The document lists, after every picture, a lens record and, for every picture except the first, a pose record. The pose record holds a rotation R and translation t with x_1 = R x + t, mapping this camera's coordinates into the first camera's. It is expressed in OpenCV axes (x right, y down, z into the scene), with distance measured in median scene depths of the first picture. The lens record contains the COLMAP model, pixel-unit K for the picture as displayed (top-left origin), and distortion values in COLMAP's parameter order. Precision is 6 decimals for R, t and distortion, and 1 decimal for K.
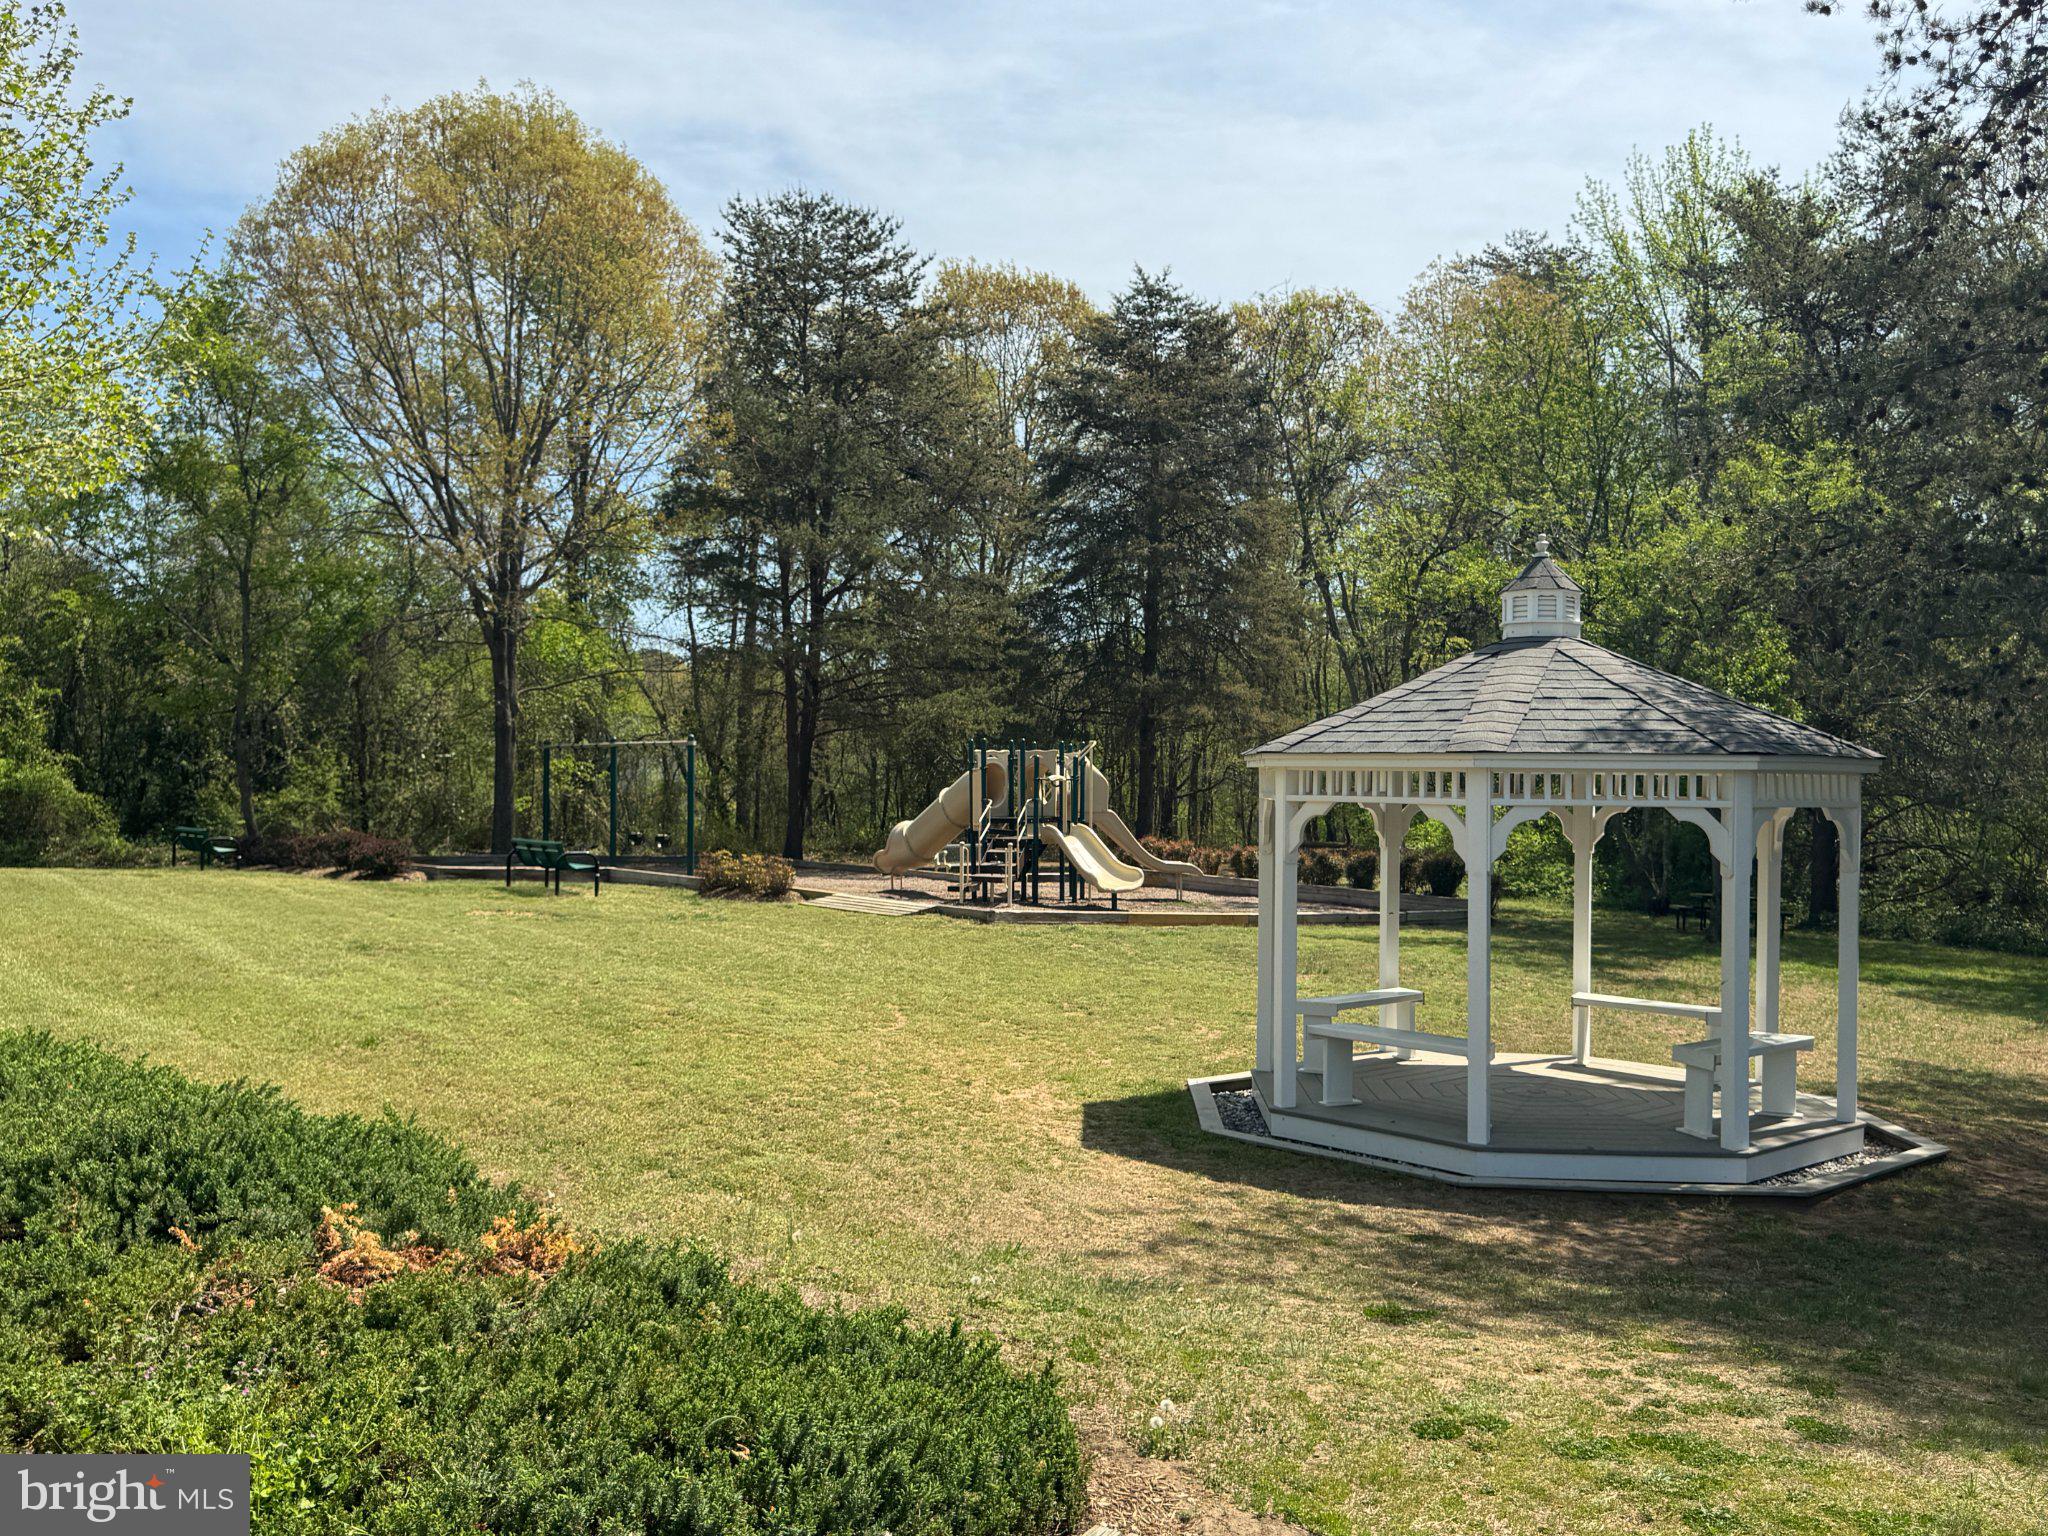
lens RADIAL K [[1937.1, 0, 1023.7], [0, 1937.1, 773.4], [0, 0, 1]] dist [0.088595, 0.000000]
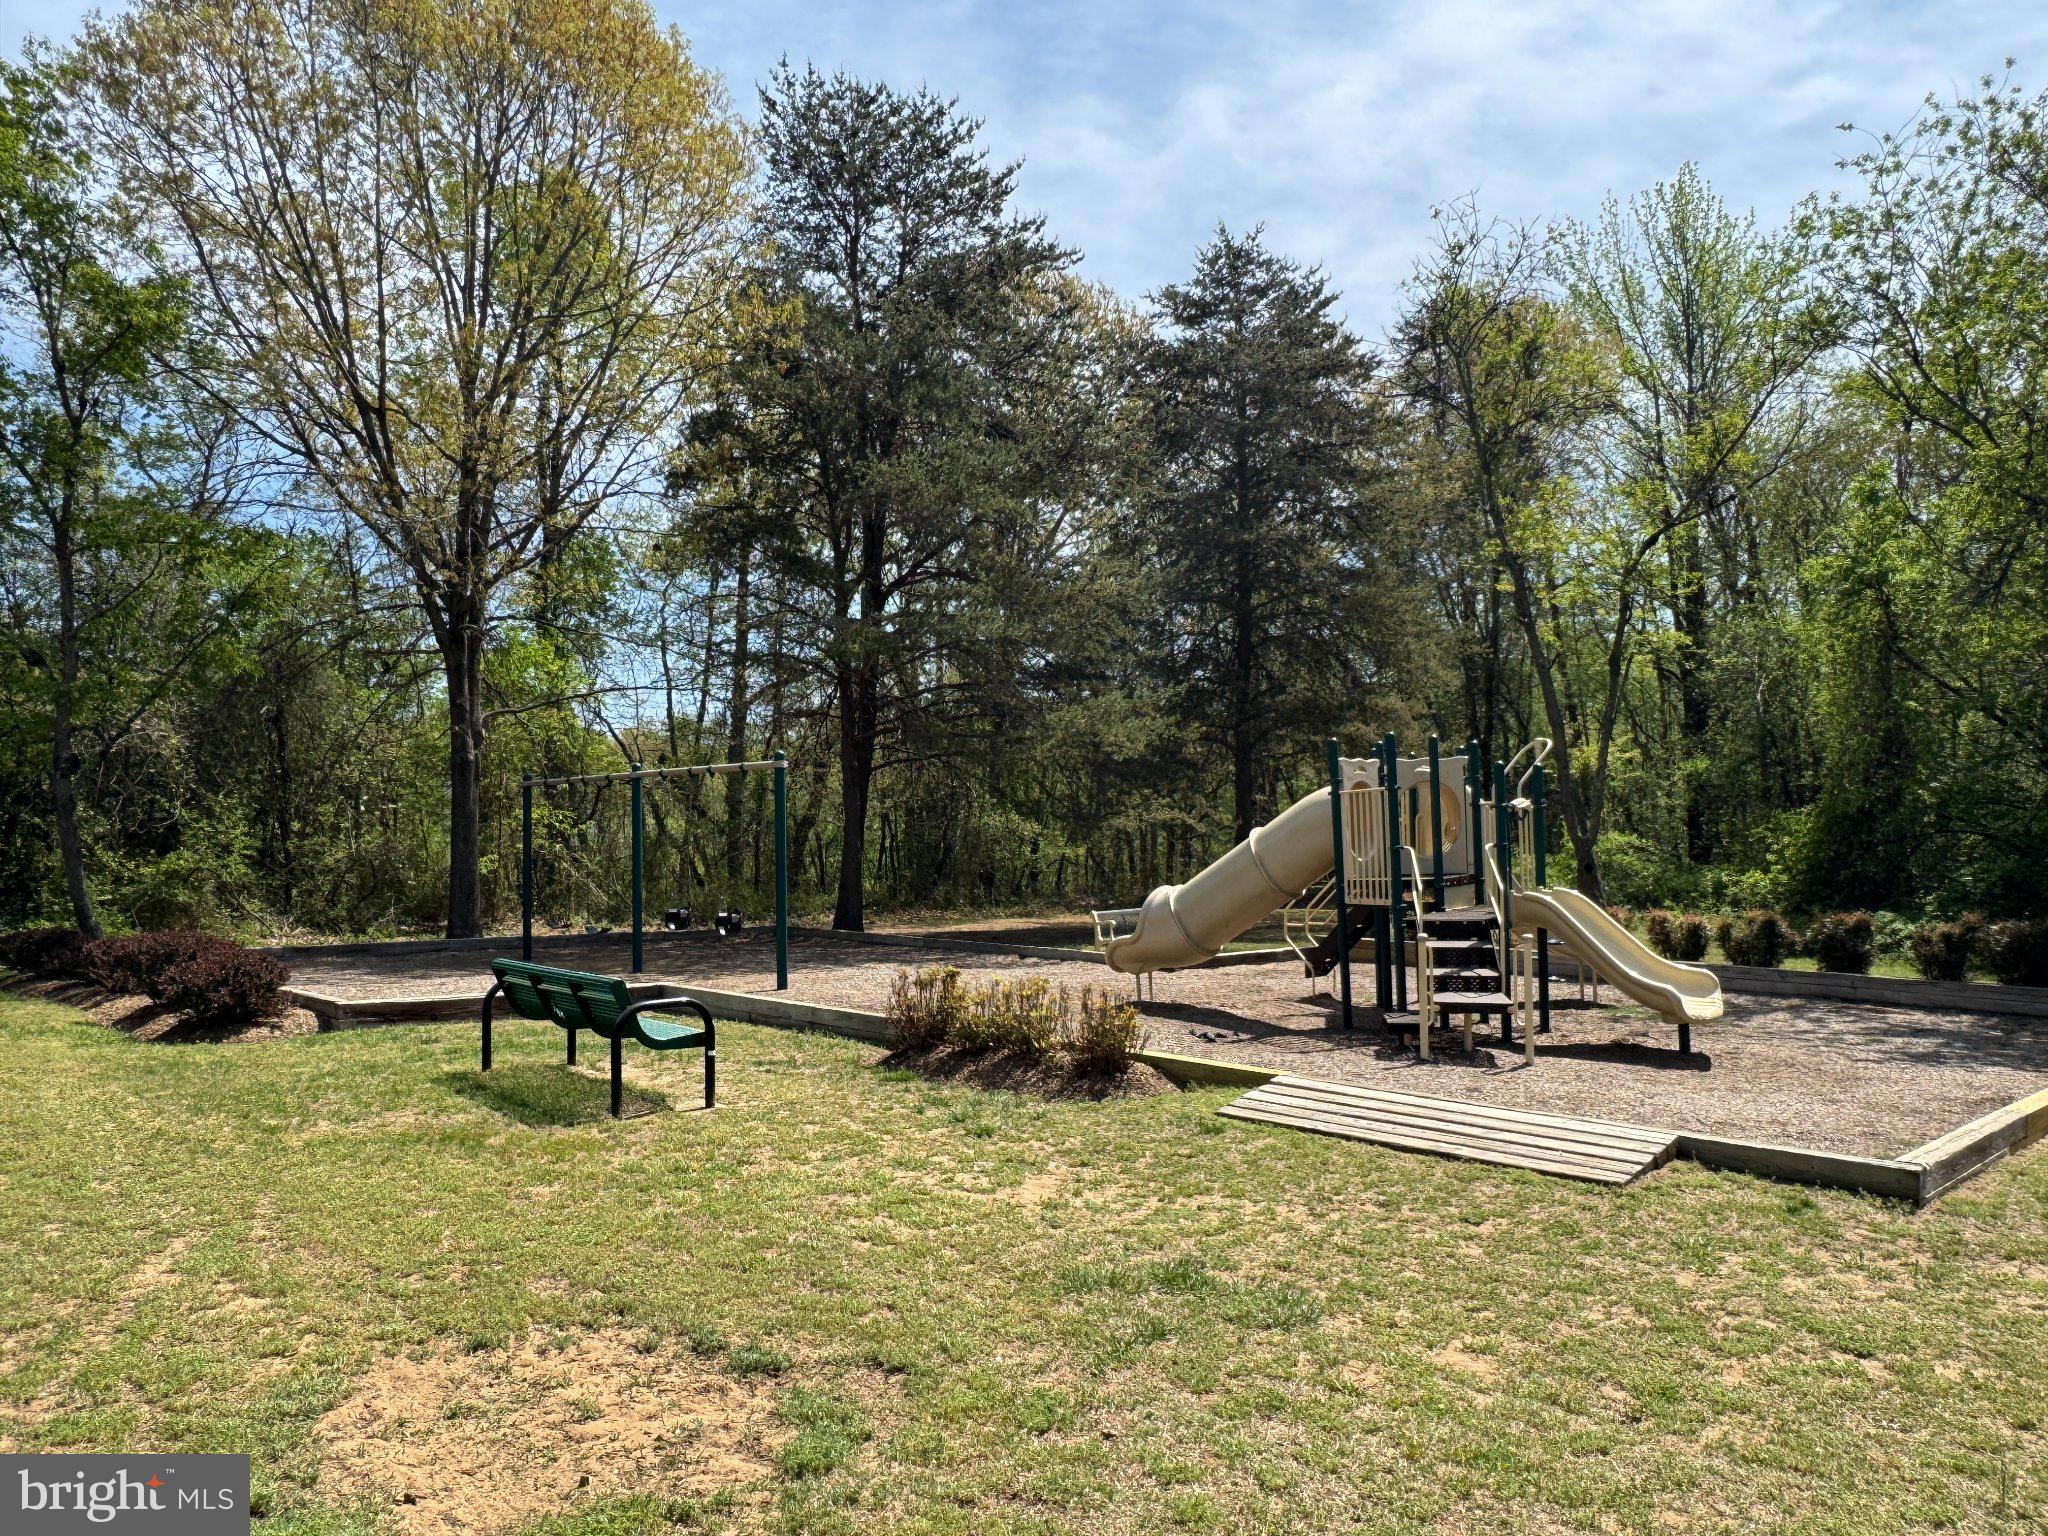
lens RADIAL K [[1417.0, 0, 1027.9], [0, 1417.0, 757.0], [0, 0, 1]] dist [-0.006001, 0.004878]
pose [[0.992386, -0.016303, 0.122082, -0.183738], [0.021778, 0.998810, -0.043648, 0.003727], [-0.121225, 0.045974, 0.991560, 0.676266]]
